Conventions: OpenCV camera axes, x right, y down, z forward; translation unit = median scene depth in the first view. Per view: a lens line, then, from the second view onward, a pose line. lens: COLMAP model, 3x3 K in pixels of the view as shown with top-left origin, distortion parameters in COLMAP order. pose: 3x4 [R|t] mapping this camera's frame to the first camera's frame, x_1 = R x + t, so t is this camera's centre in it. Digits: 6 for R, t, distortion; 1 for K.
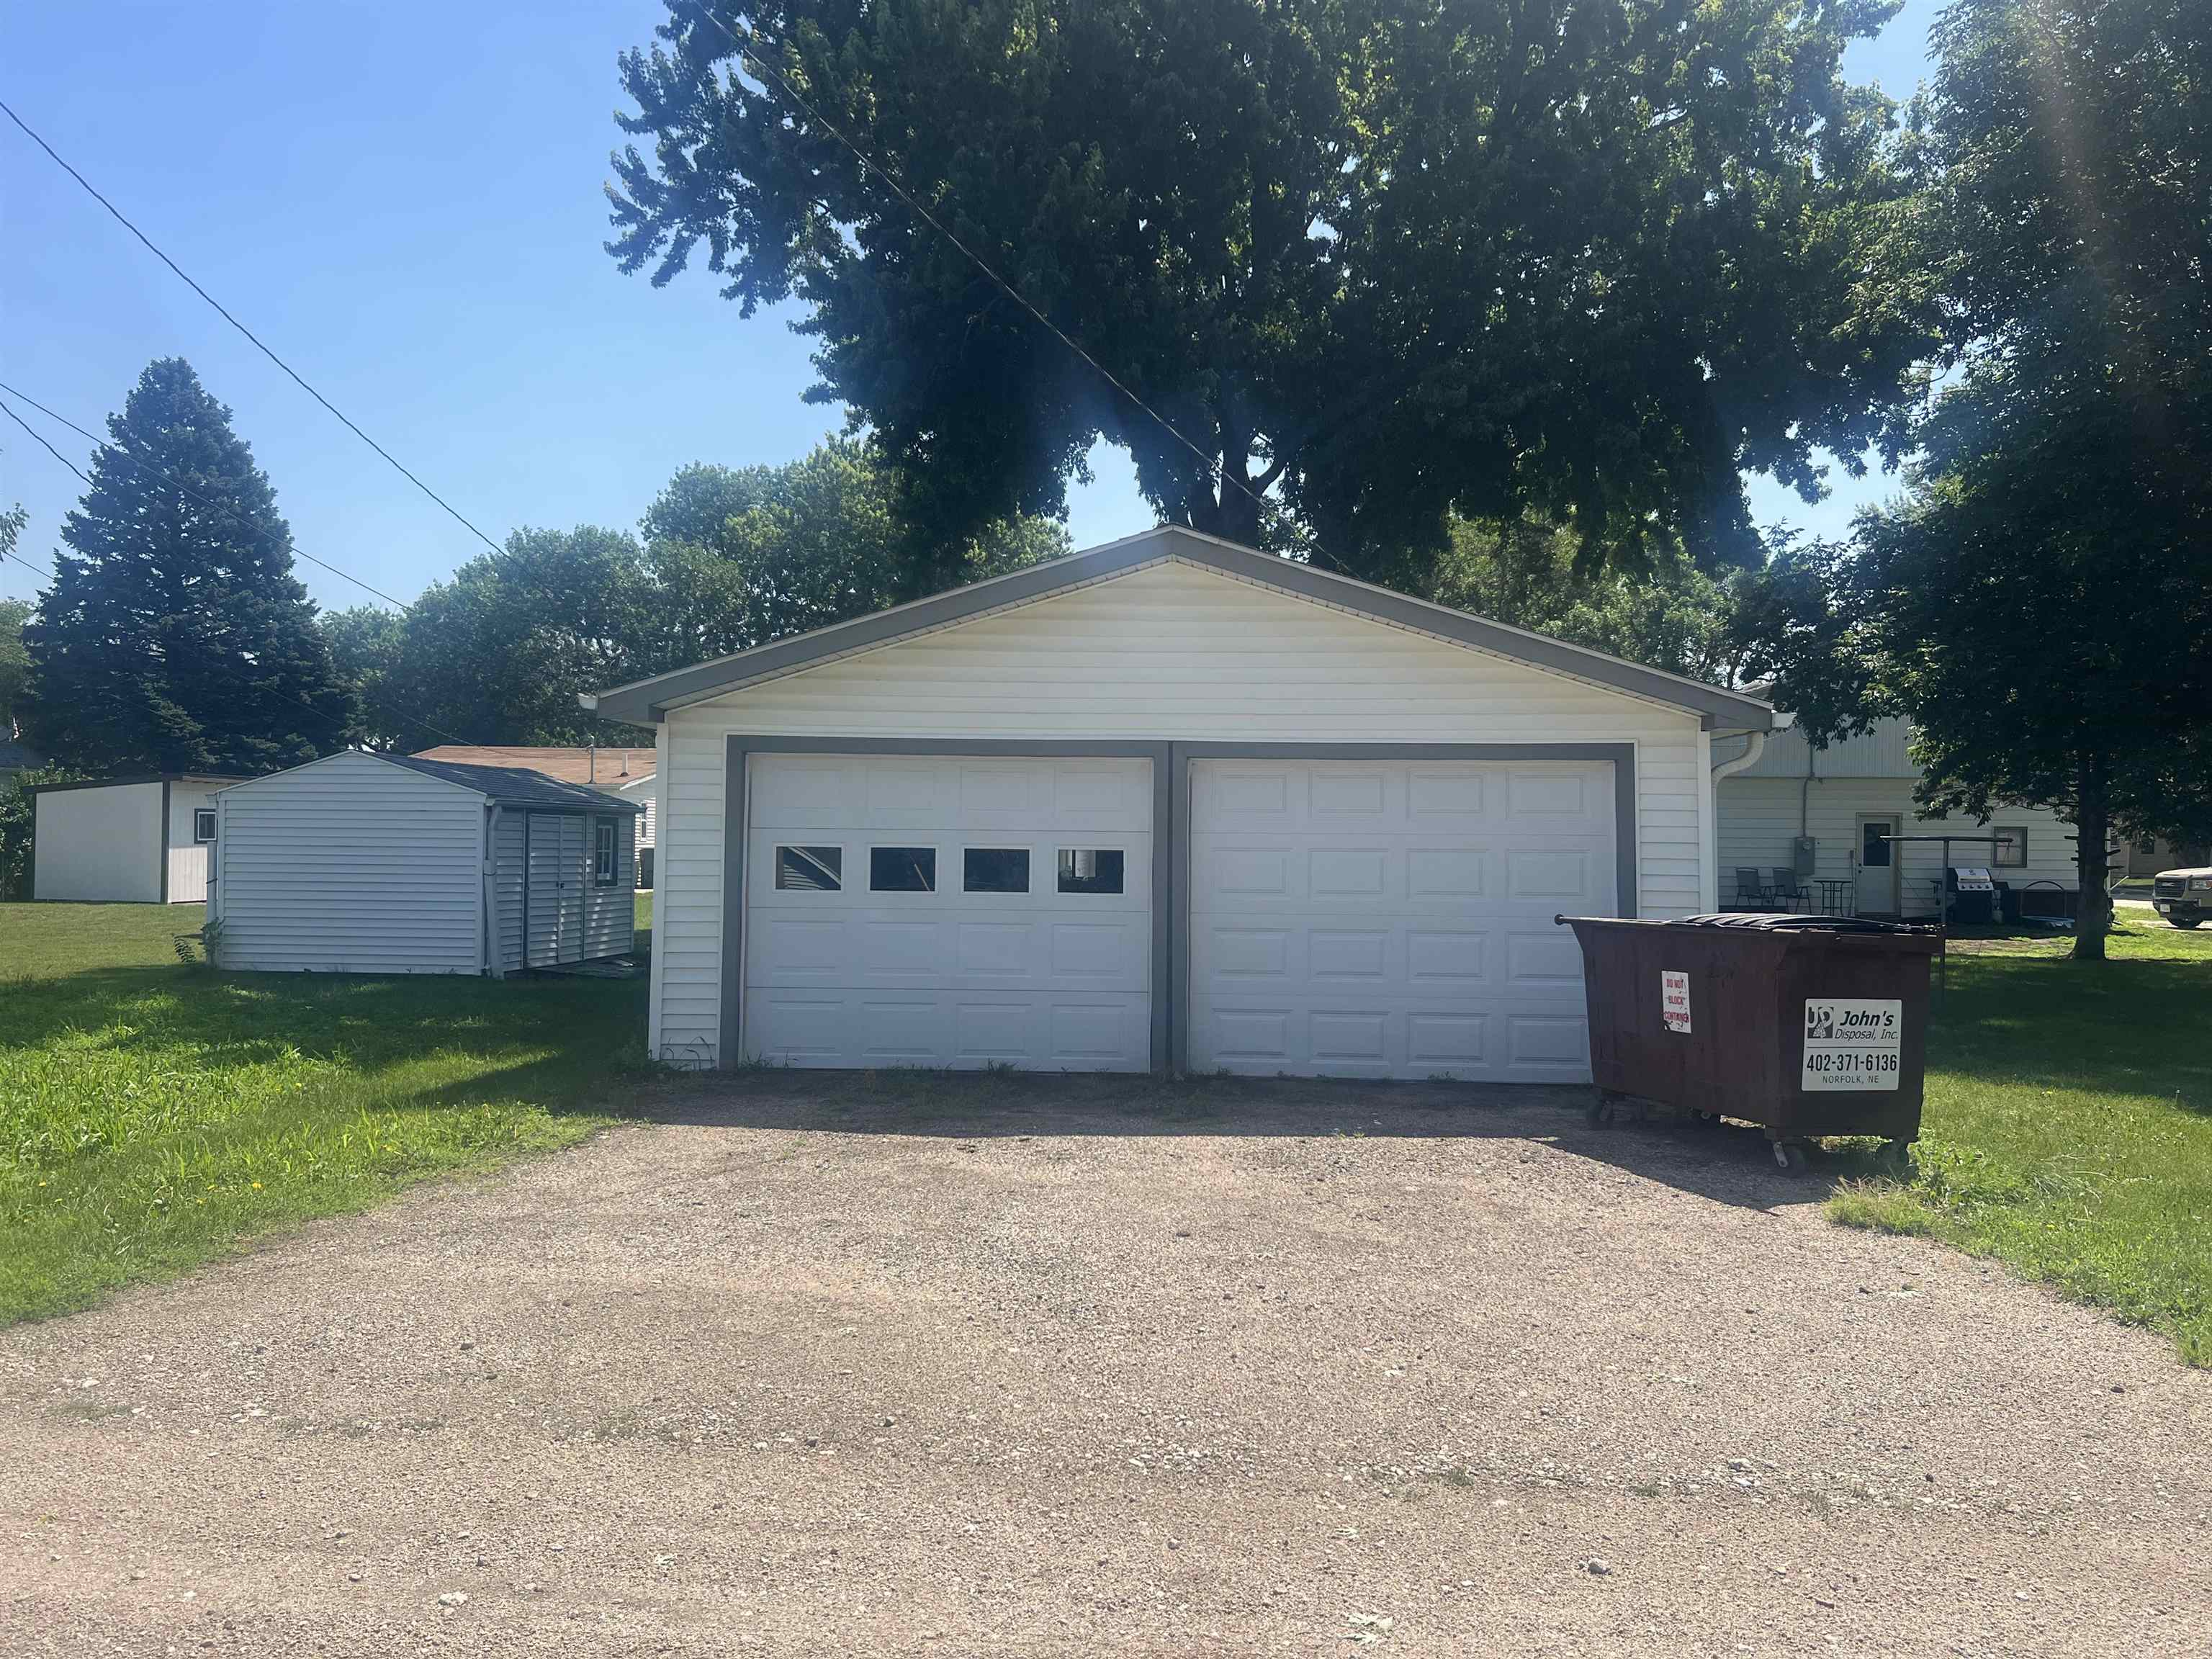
lens RADIAL K [[1661.2, 0, 1122.6], [0, 1661.2, 836.6], [0, 0, 1]] dist [0.045968, -0.056319]
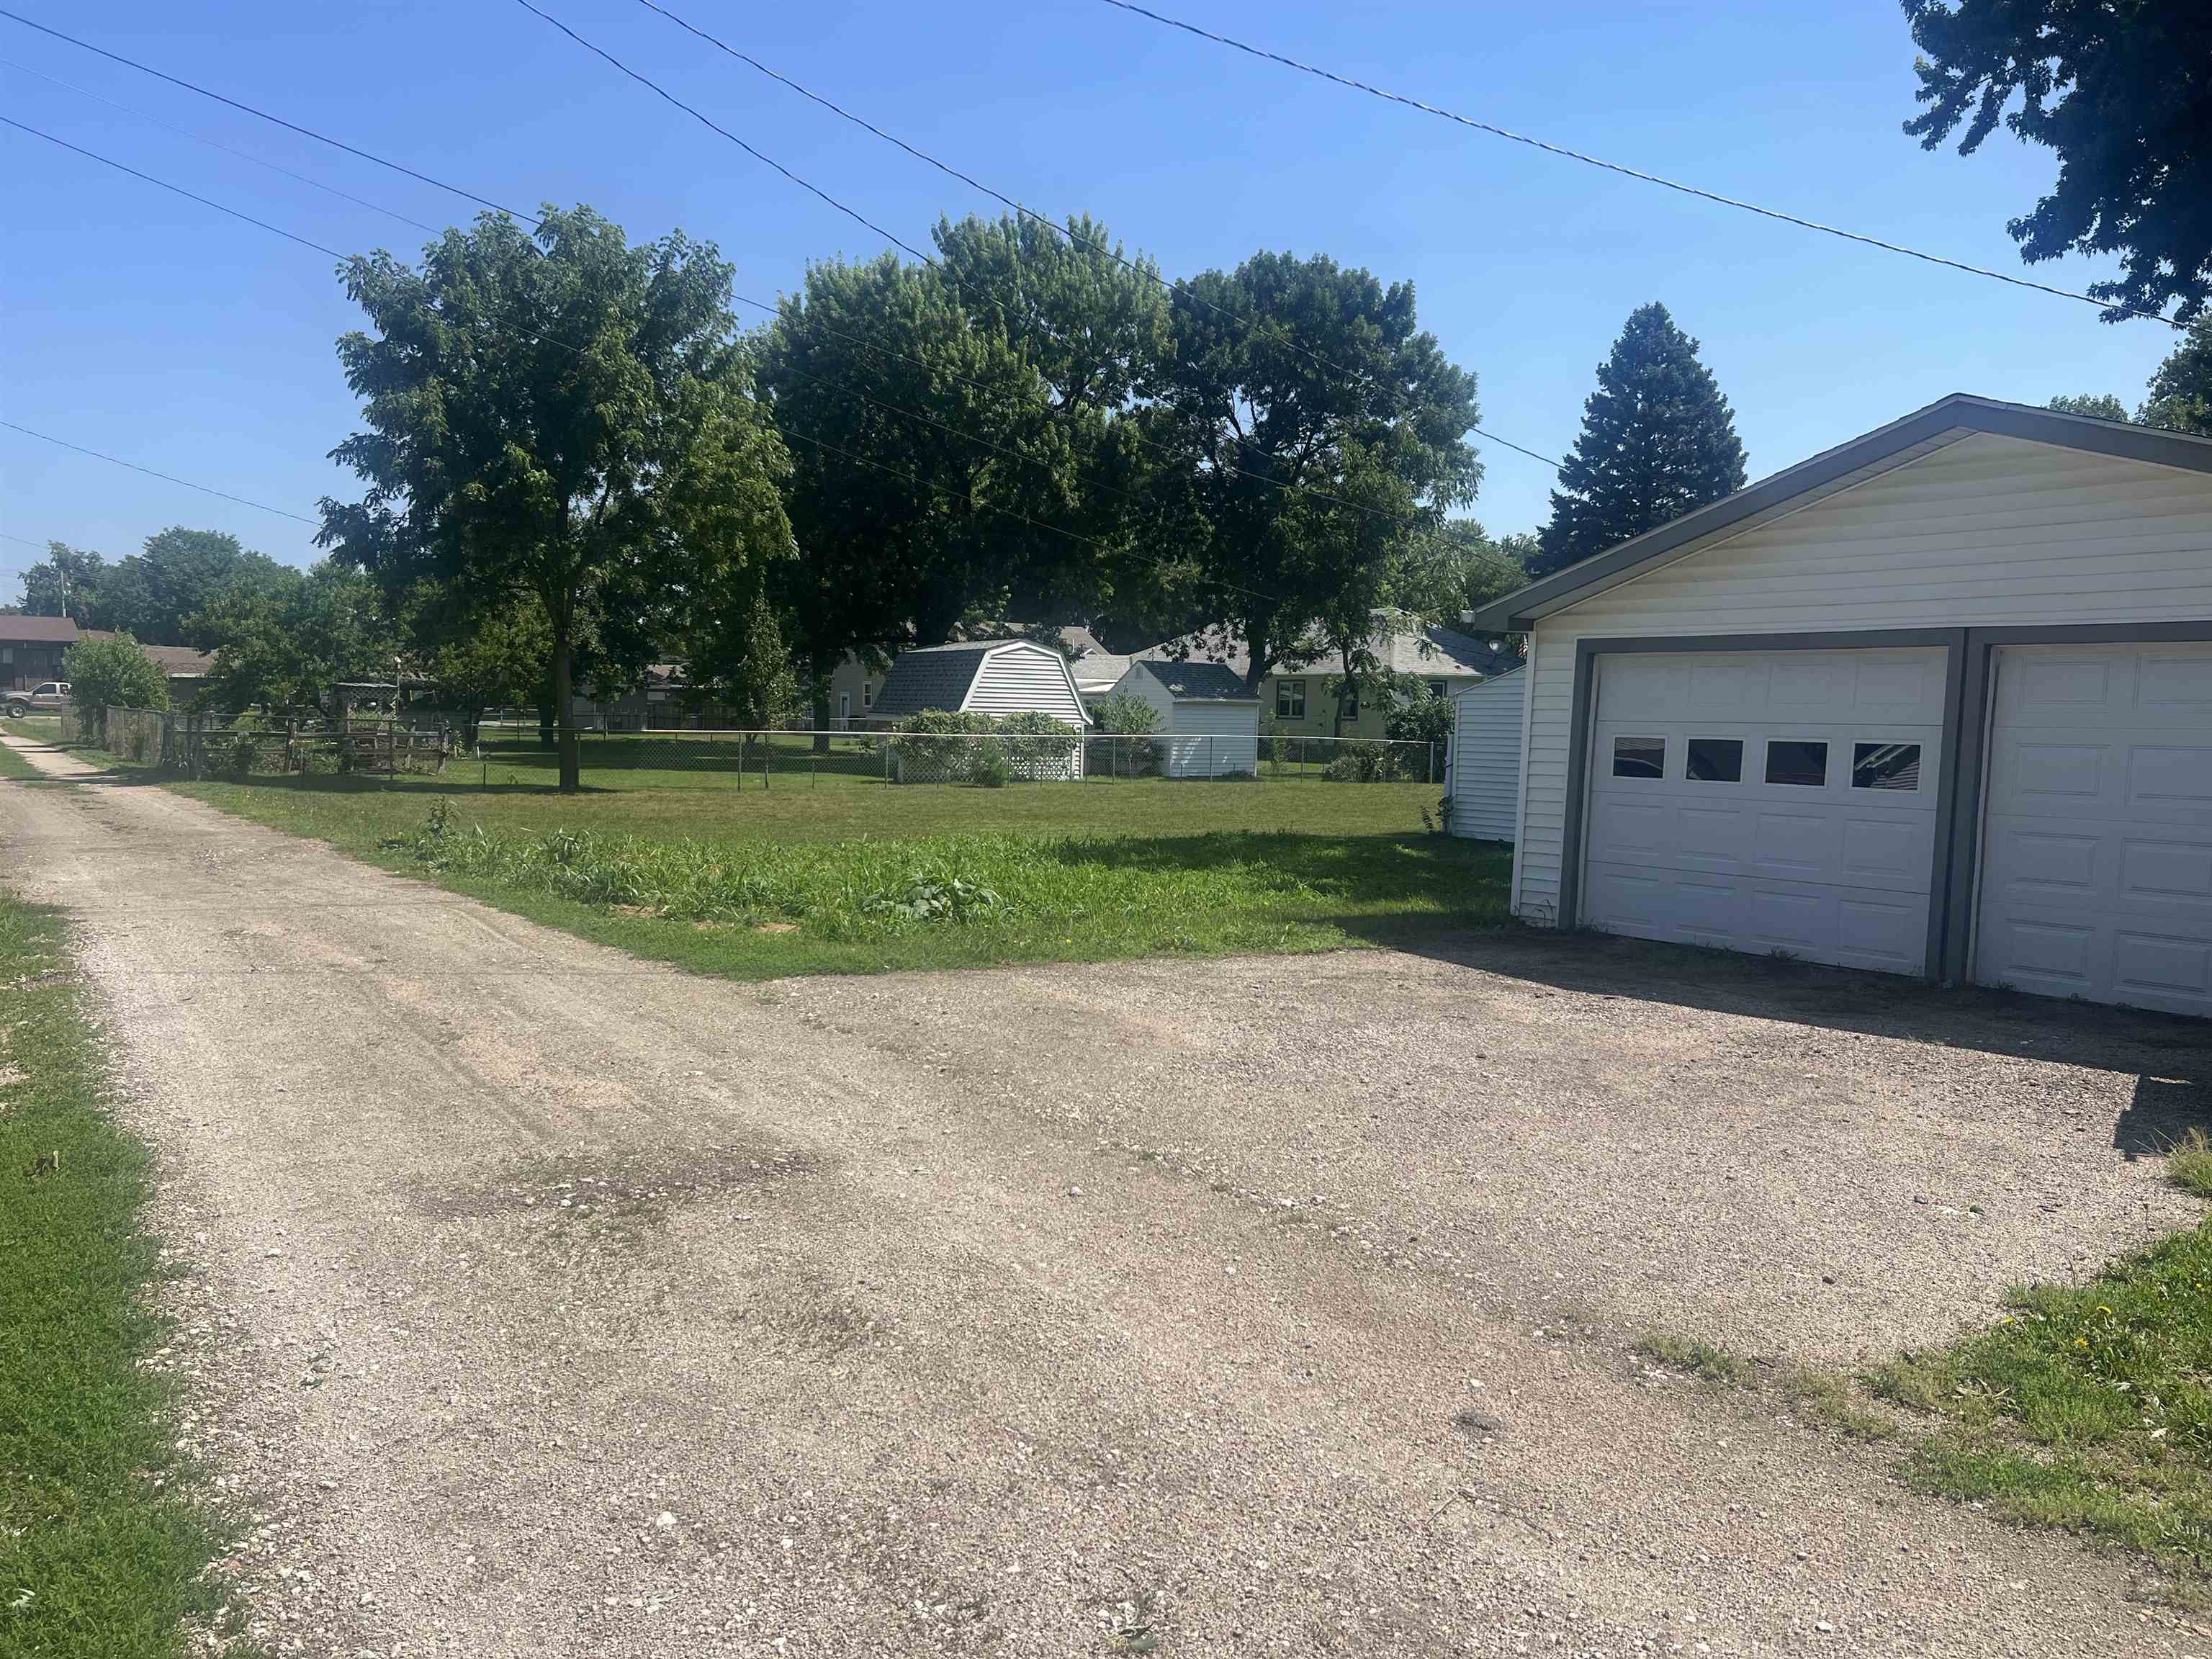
lens RADIAL K [[1661.2, 0, 1090.2], [0, 1661.2, 839.2], [0, 0, 1]] dist [0.045968, -0.056319]
pose [[0.623105, 0.058209, -0.779969, 0.450795], [-0.010982, 0.997780, 0.065691, 0.004351], [0.782061, -0.032367, 0.622360, 0.022929]]
